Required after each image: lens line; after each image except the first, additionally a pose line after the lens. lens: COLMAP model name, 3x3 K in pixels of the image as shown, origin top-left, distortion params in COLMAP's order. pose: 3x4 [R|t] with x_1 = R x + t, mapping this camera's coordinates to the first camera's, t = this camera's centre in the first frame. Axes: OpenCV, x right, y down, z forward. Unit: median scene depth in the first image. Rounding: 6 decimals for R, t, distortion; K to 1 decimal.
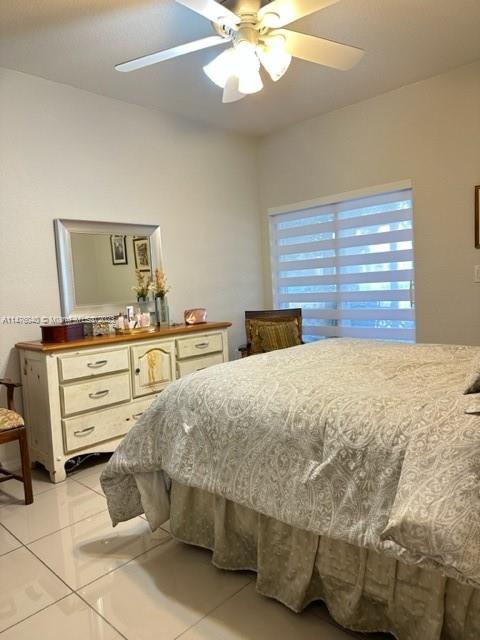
lens RADIAL K [[452.0, 0, 242.7], [0, 452.0, 316.5], [0, 0, 1]] dist [0.100819, -0.137450]
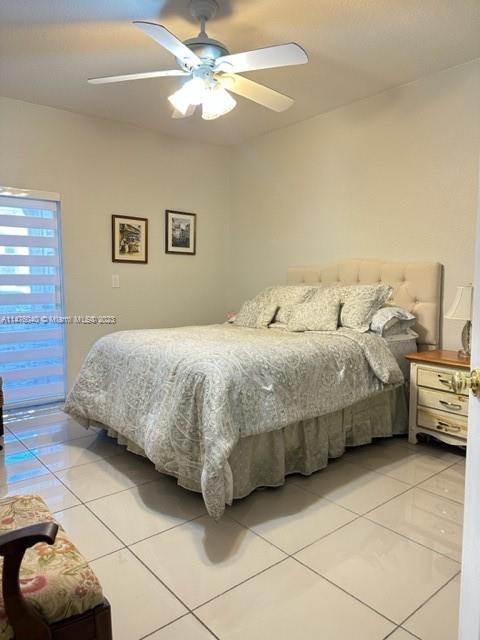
lens RADIAL K [[452.0, 0, 242.7], [0, 452.0, 316.5], [0, 0, 1]] dist [0.100819, -0.137450]
pose [[0.100509, -0.026519, 0.994583, -1.377940], [0.073727, 0.997095, 0.019136, 0.017579], [-0.992201, 0.071404, 0.102173, 0.931138]]
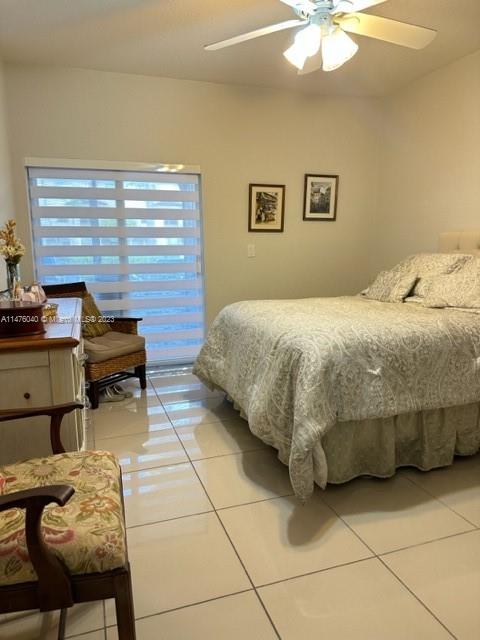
lens RADIAL K [[451.2, 0, 240.0], [0, 451.2, 320.0], [0, 0, 1]] dist [0.106056, -0.159187]
pose [[0.463756, -0.094895, 0.880866, -1.268177], [0.058101, 0.995365, 0.076640, 0.010883], [-0.884056, 0.015637, 0.467120, 0.767977]]
